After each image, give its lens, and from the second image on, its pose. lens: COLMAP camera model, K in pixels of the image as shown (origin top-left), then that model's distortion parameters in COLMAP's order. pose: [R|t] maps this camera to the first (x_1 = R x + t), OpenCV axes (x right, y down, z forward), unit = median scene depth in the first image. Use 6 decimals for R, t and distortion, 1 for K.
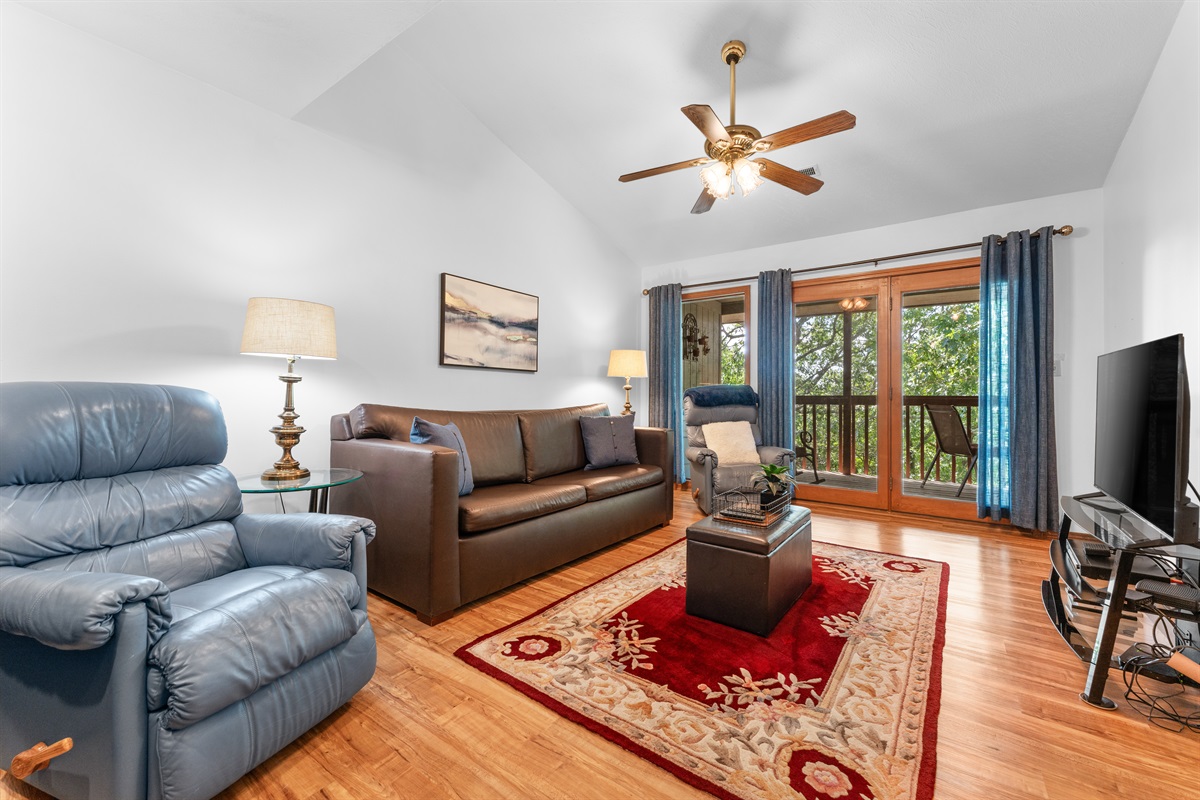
lens RADIAL K [[487.1, 0, 598.5], [0, 487.1, 392.6], [0, 0, 1]] dist [0.001108, 0.000051]
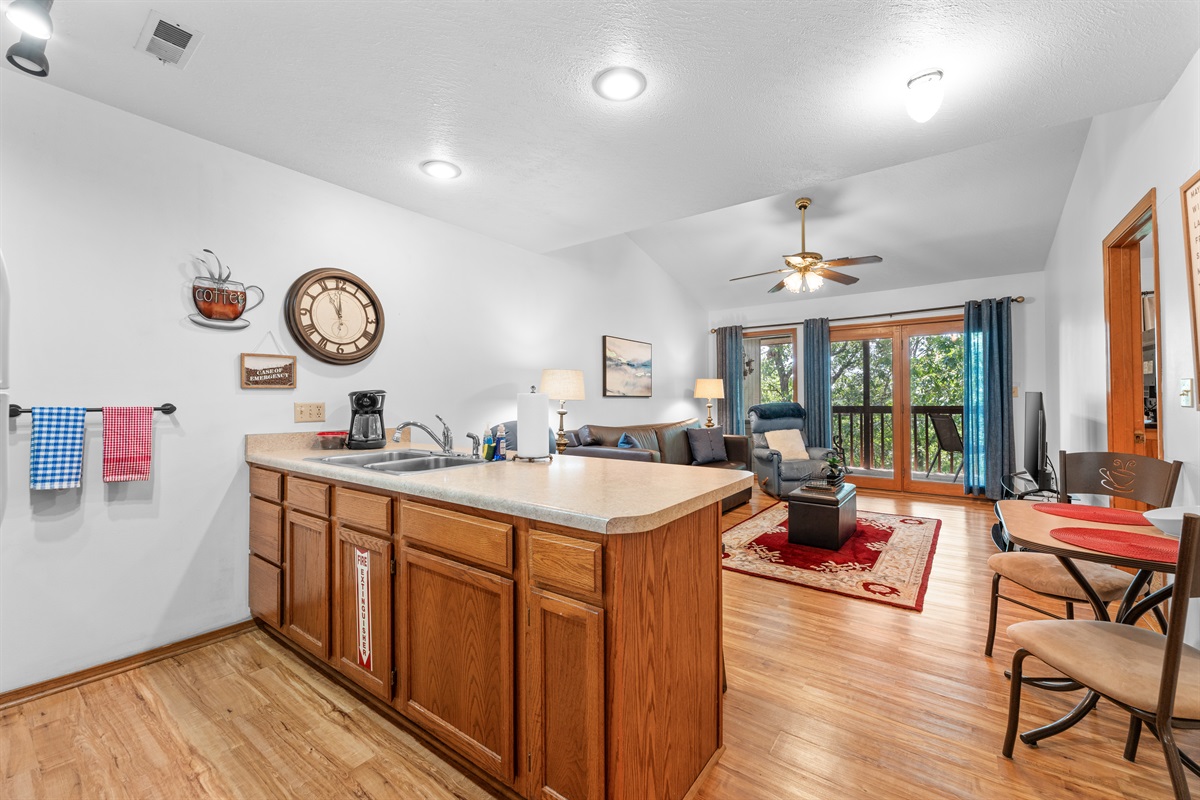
lens RADIAL K [[487.1, 0, 602.8], [0, 487.1, 398.8], [0, 0, 1]] dist [0.001108, 0.000051]
pose [[0.999869, -0.014590, -0.006955, -0.298490], [0.014626, 0.999880, 0.005159, -0.053730], [0.006878, -0.005260, 0.999963, -0.482205]]
